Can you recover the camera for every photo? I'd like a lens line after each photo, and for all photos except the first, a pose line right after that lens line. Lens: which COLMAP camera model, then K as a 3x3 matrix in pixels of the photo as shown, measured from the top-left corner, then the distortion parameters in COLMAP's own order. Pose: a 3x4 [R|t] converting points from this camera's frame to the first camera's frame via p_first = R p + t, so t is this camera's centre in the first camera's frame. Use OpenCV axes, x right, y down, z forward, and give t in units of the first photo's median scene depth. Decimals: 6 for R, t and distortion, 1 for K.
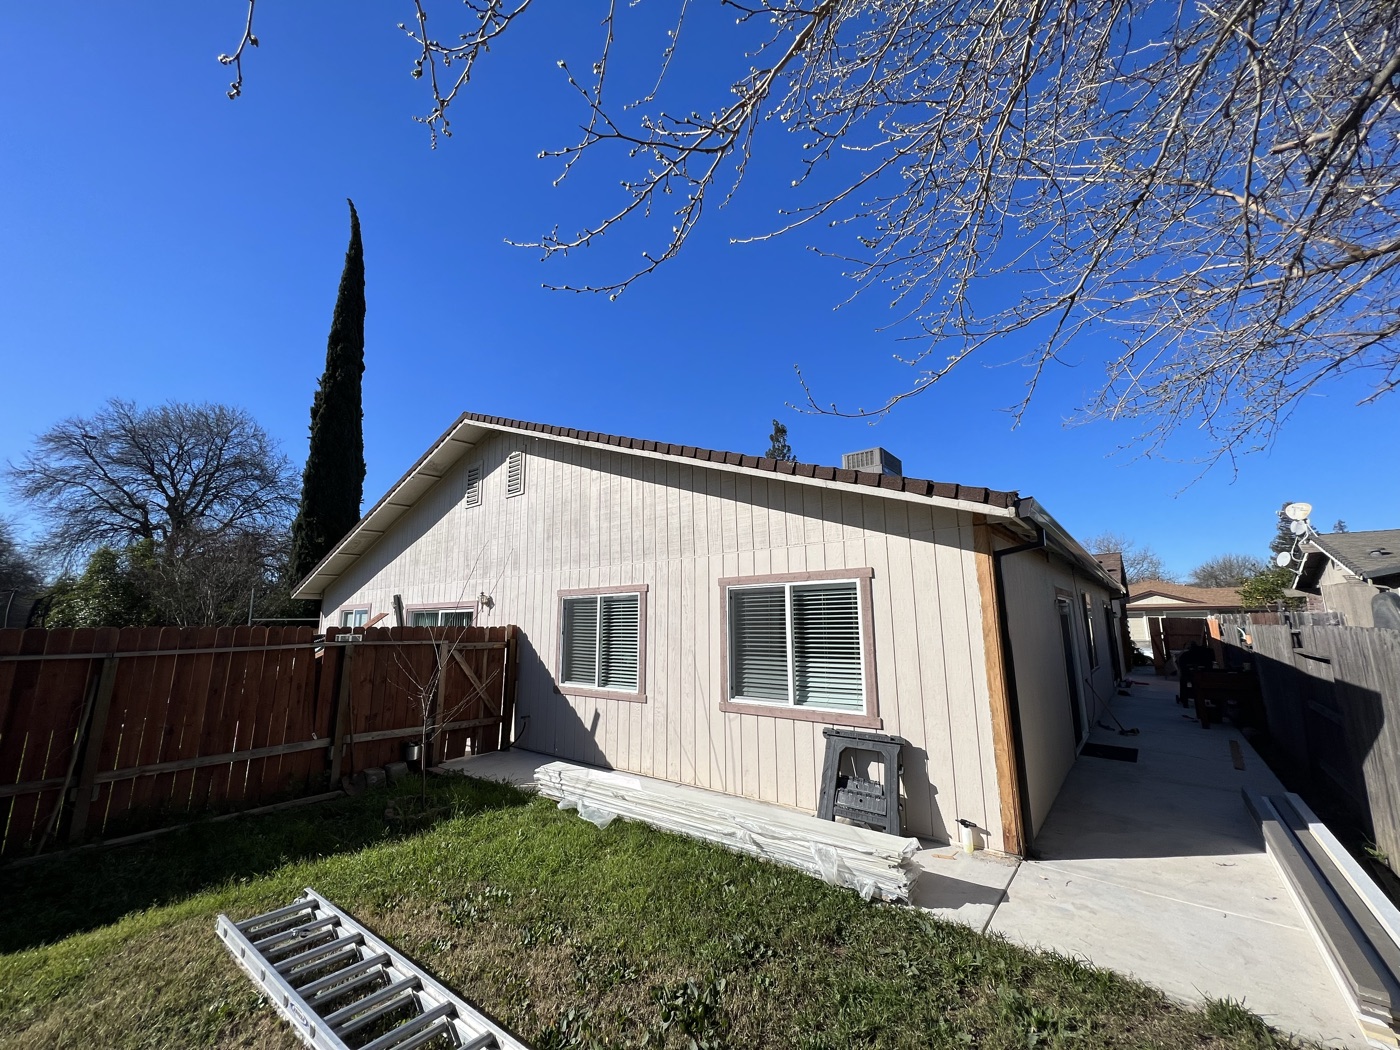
lens RADIAL K [[557.0, 0, 700.0], [0, 557.0, 525.0], [0, 0, 1]] dist [-0.001433, 0.000166]
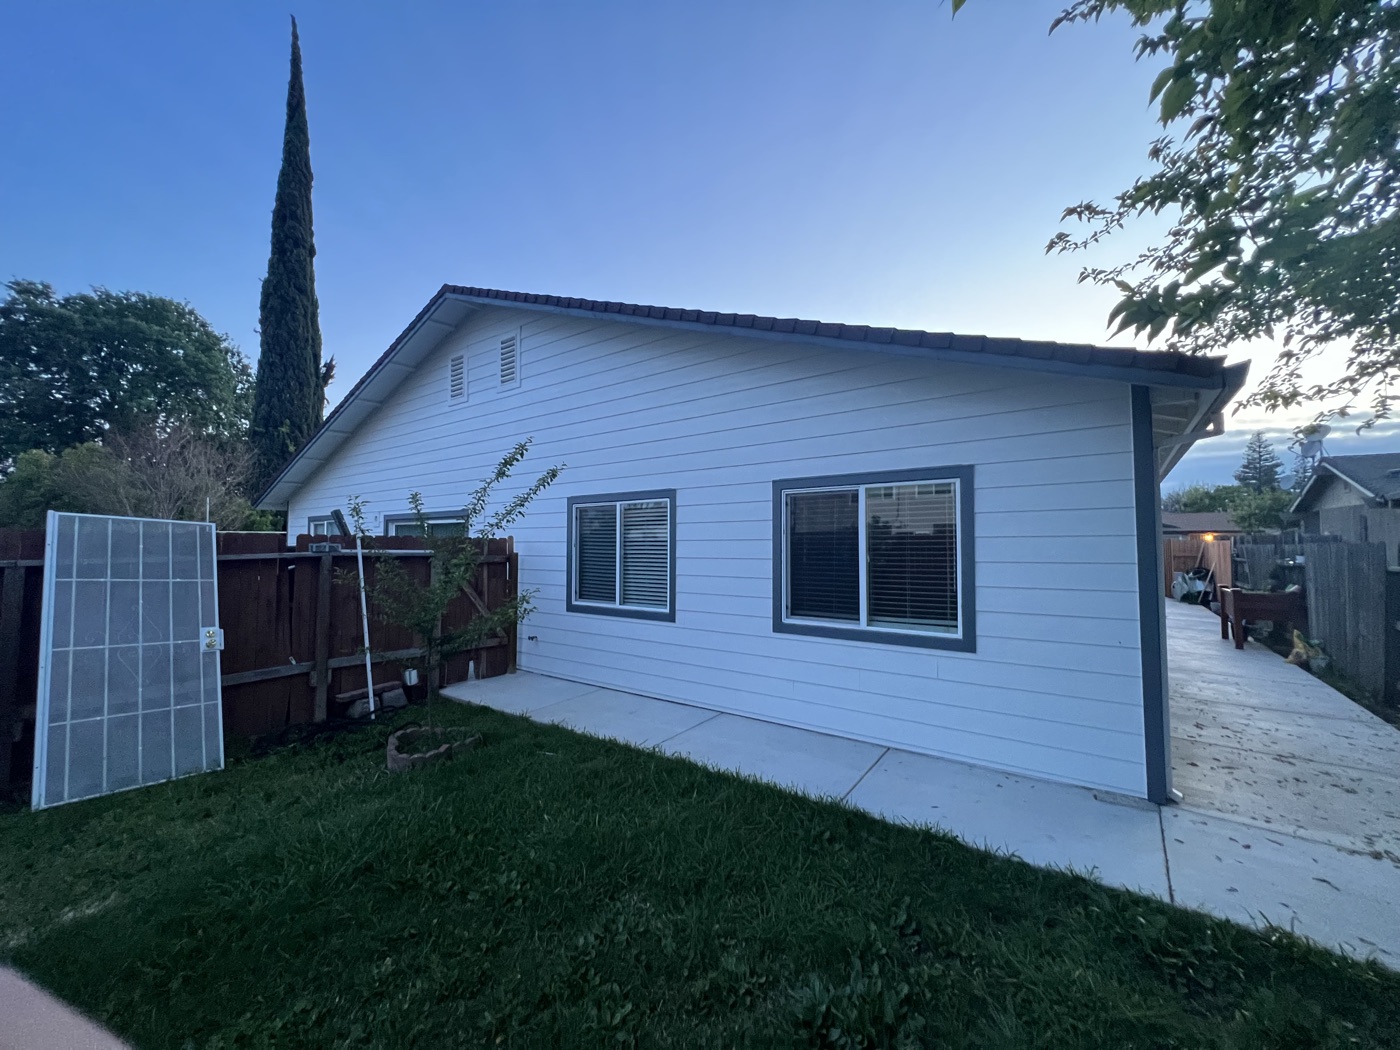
lens RADIAL K [[557.0, 0, 700.0], [0, 557.0, 525.0], [0, 0, 1]] dist [-0.001433, 0.000166]
pose [[0.998959, 0.010831, 0.044305, -0.083540], [-0.016899, 0.990151, 0.138977, 0.034751], [-0.042364, -0.139581, 0.989304, 0.122183]]
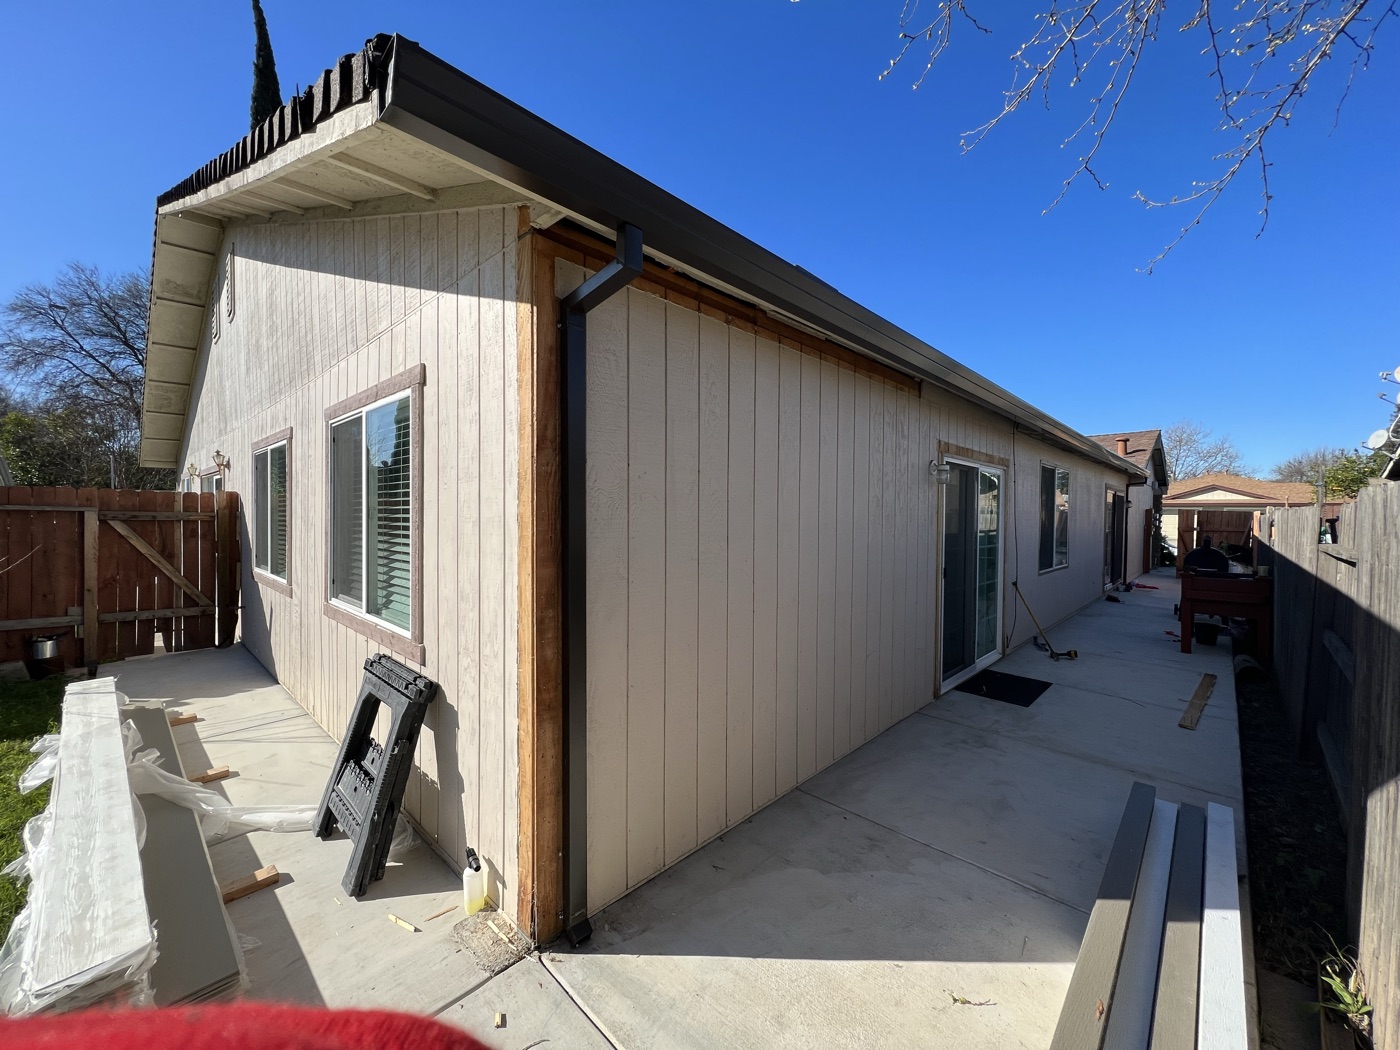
lens RADIAL K [[557.0, 0, 700.0], [0, 557.0, 525.0], [0, 0, 1]] dist [-0.001433, 0.000166]
pose [[0.996560, 0.021806, -0.079949, 0.363215], [-0.005844, 0.980850, 0.194675, 0.072131], [0.082663, -0.193538, 0.977604, 0.297009]]
